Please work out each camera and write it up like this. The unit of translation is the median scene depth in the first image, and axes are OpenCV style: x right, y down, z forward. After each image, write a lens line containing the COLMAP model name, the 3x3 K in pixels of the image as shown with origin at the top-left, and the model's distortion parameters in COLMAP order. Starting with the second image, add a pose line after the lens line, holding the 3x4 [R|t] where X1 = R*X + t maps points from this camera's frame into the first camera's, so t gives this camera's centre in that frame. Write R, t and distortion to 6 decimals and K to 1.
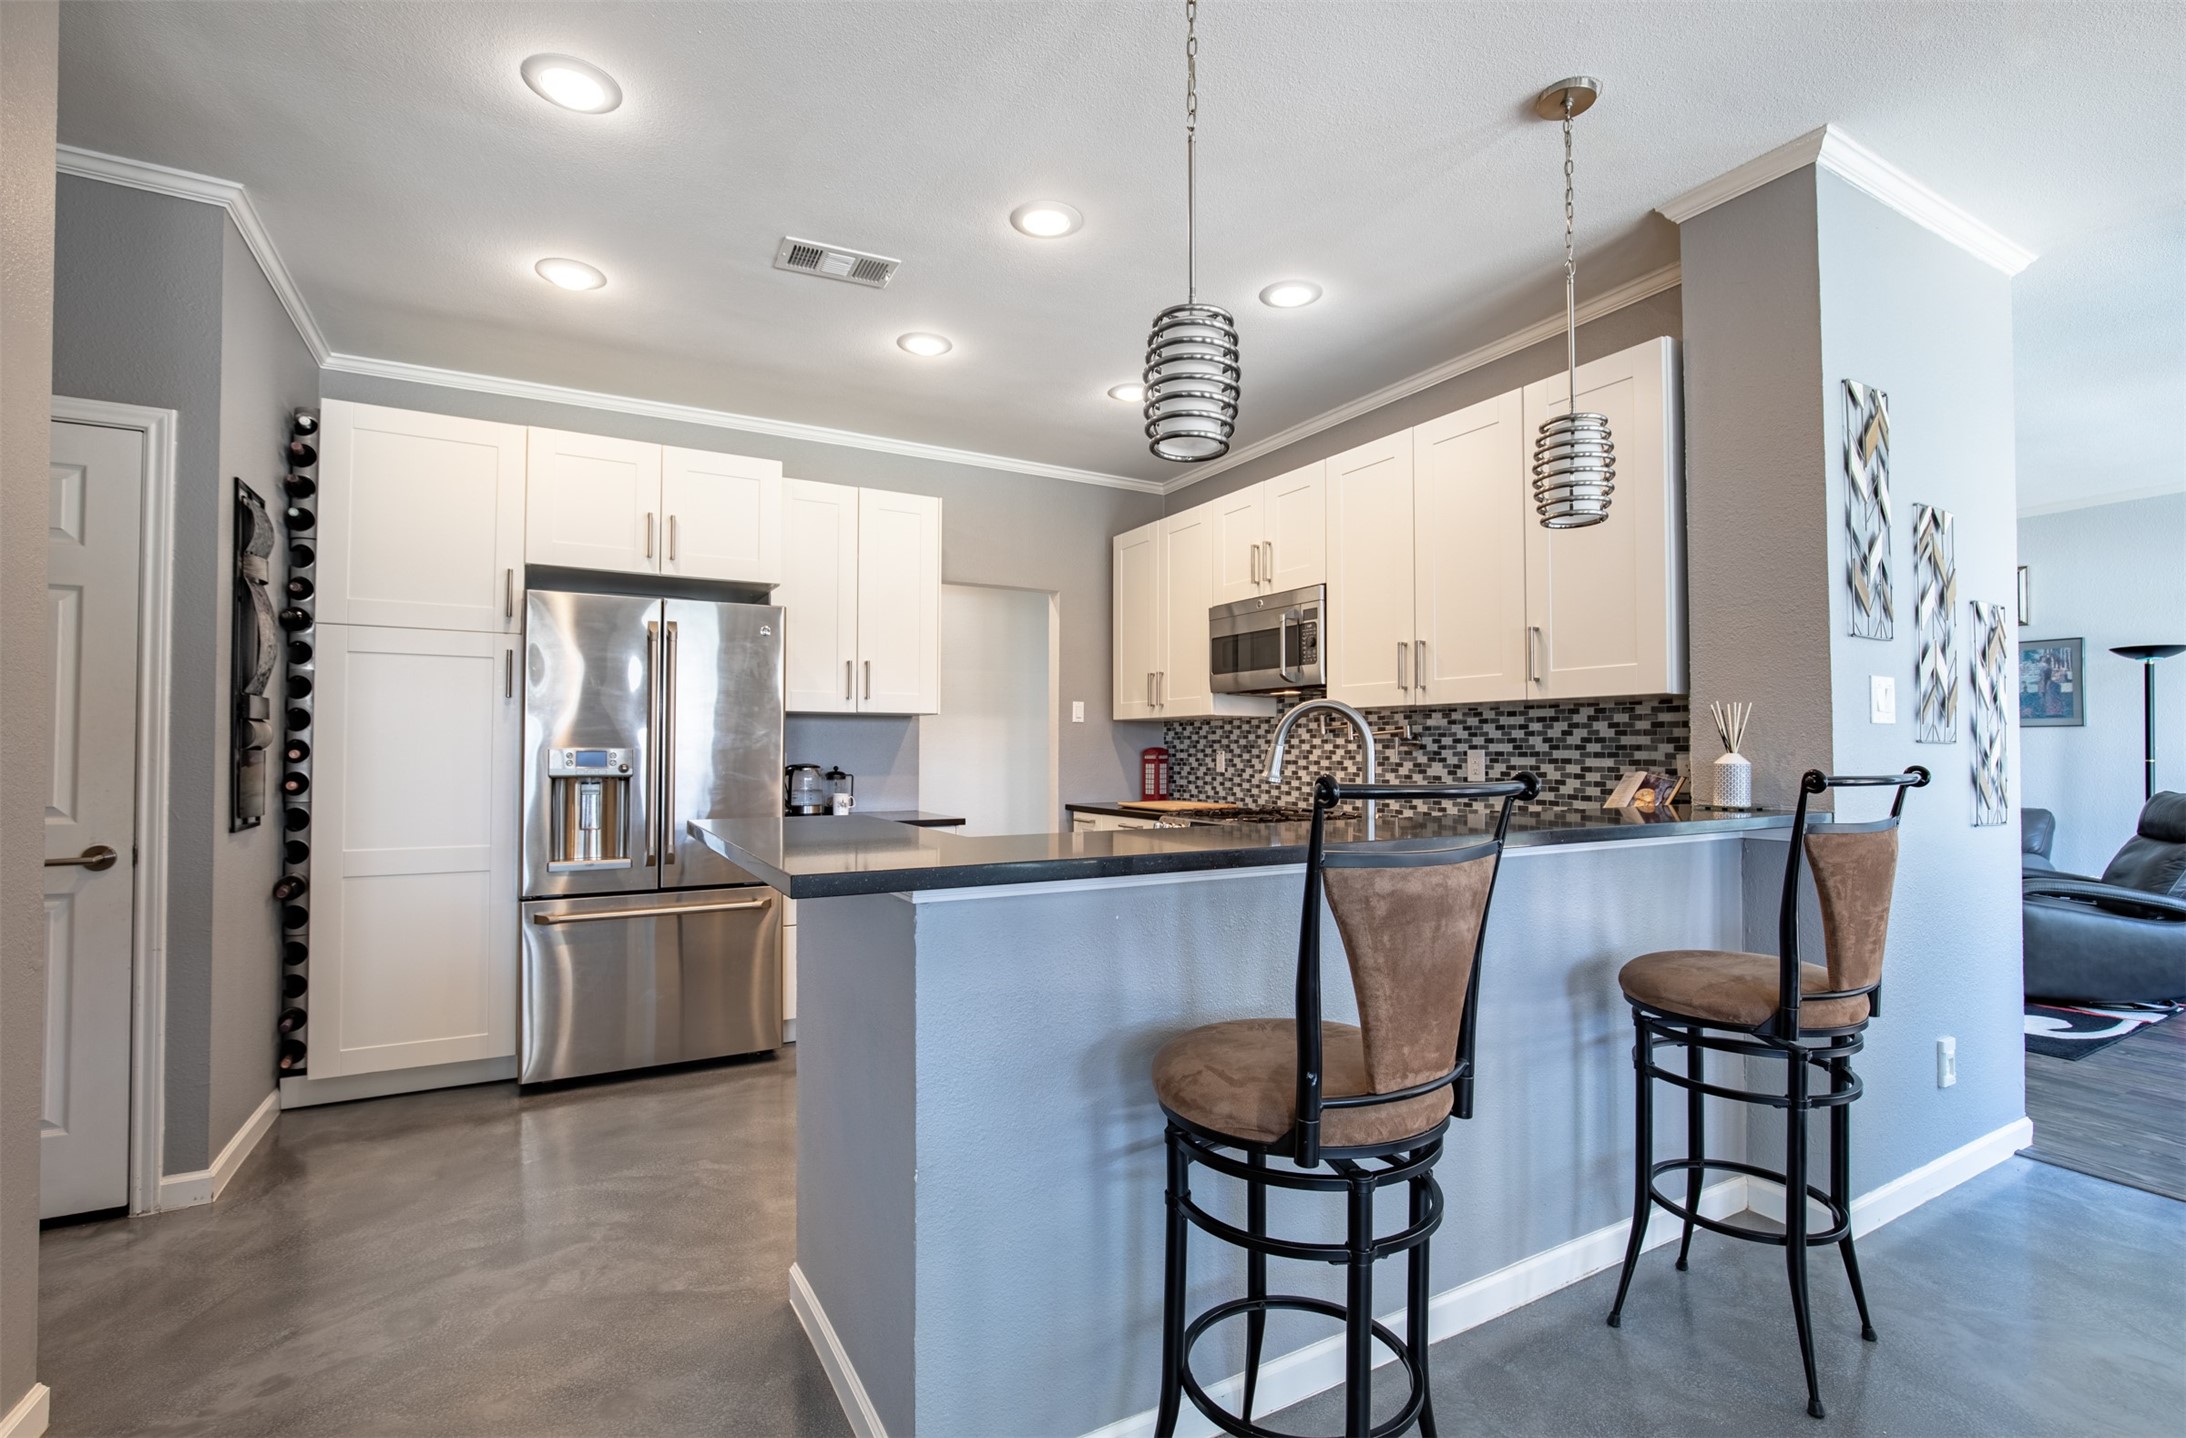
lens RADIAL K [[980.1, 0, 1097.0], [0, 980.1, 725.2], [0, 0, 1]] dist [-0.008270, 0.000358]
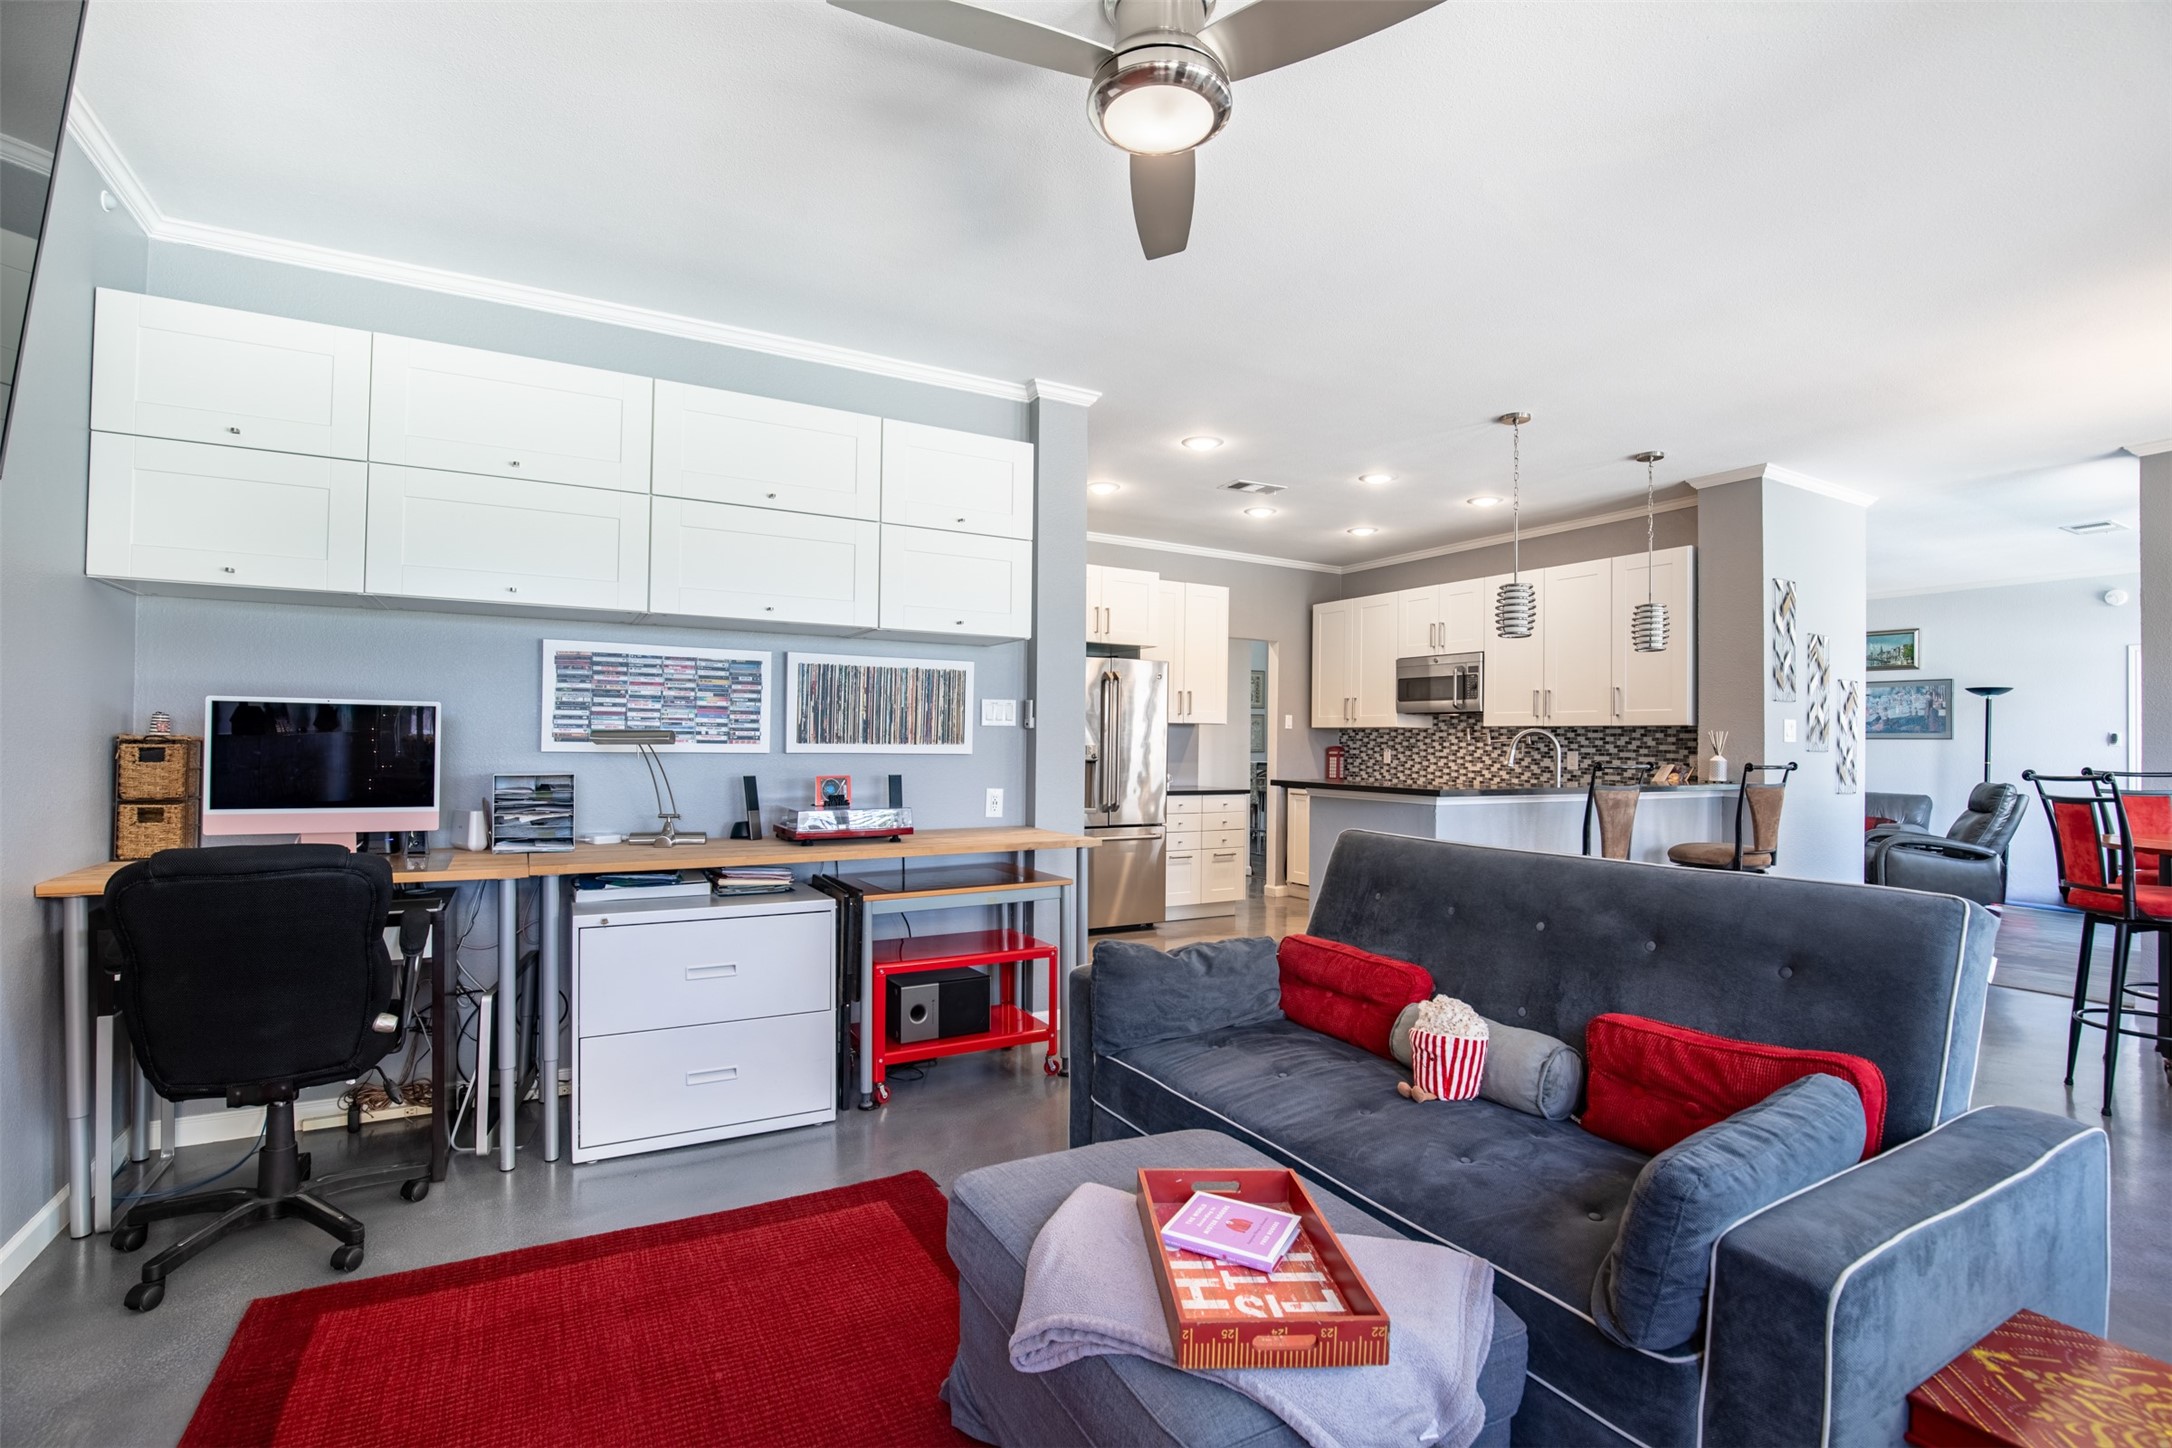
lens RADIAL K [[995.7, 0, 1084.1], [0, 995.7, 730.8], [0, 0, 1]] dist [-0.033977, 0.005662]
pose [[0.999919, 0.012351, 0.003187, -0.489054], [-0.012394, 0.999829, 0.013724, -0.024921], [-0.003017, -0.013762, 0.999901, -0.752112]]
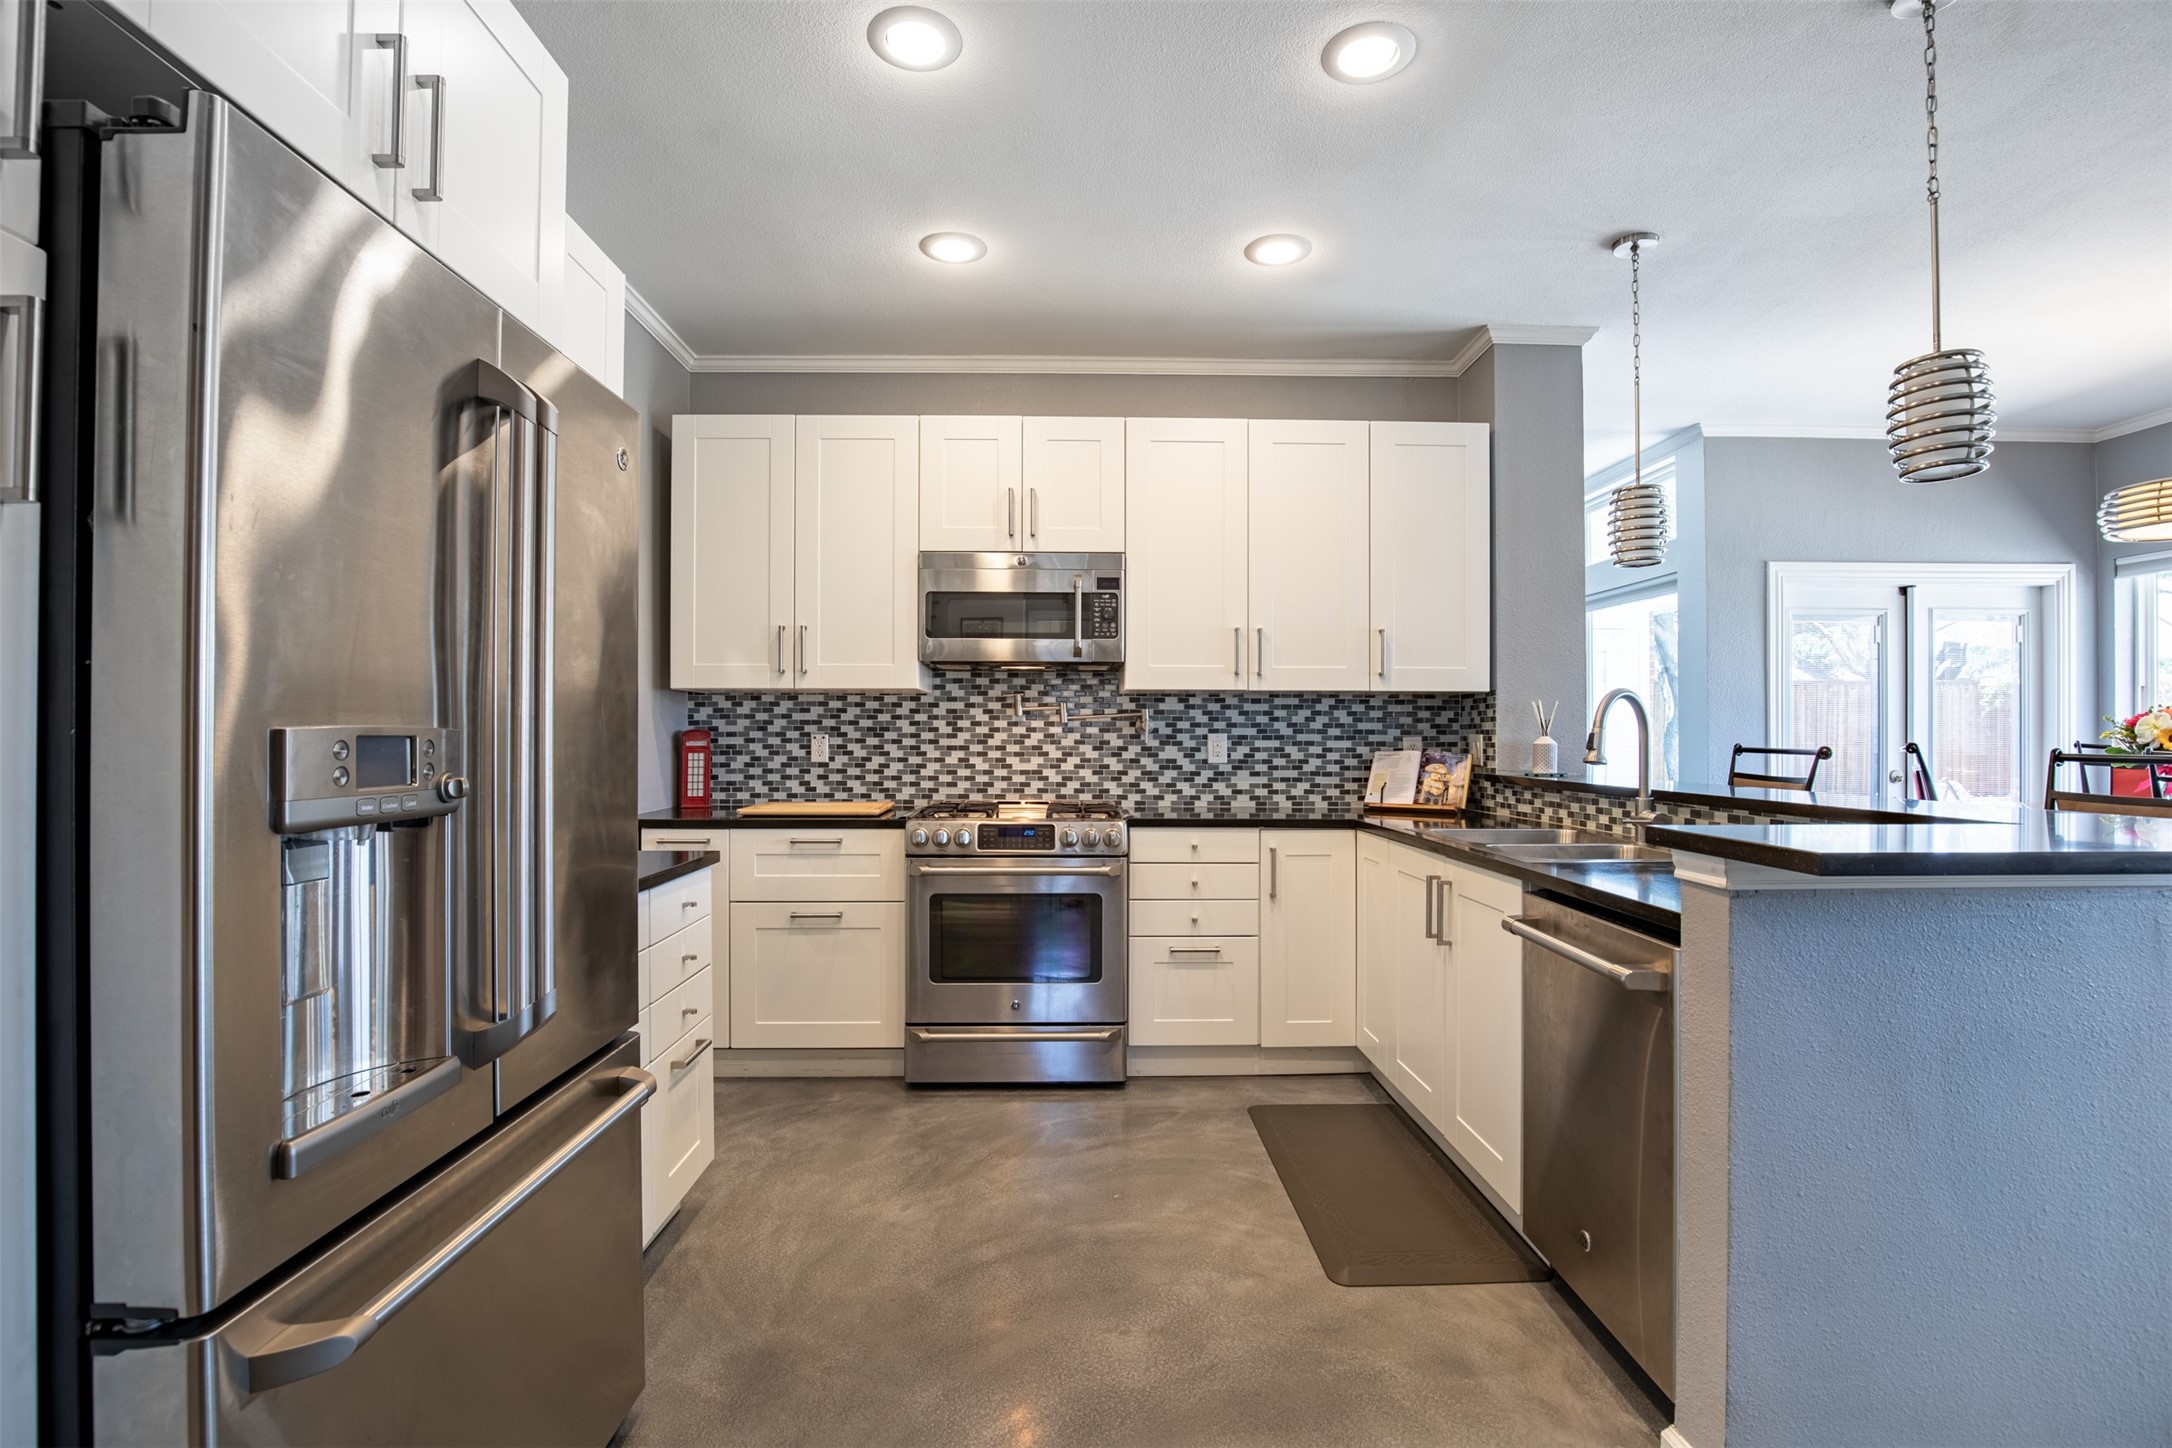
lens RADIAL K [[995.7, 0, 1084.1], [0, 995.7, 730.8], [0, 0, 1]] dist [-0.033977, 0.005662]
pose [[0.473777, 0.003665, 0.880637, -0.648779], [-0.023099, 0.999699, 0.008266, 0.016803], [-0.880342, -0.024258, 0.473719, 0.626021]]
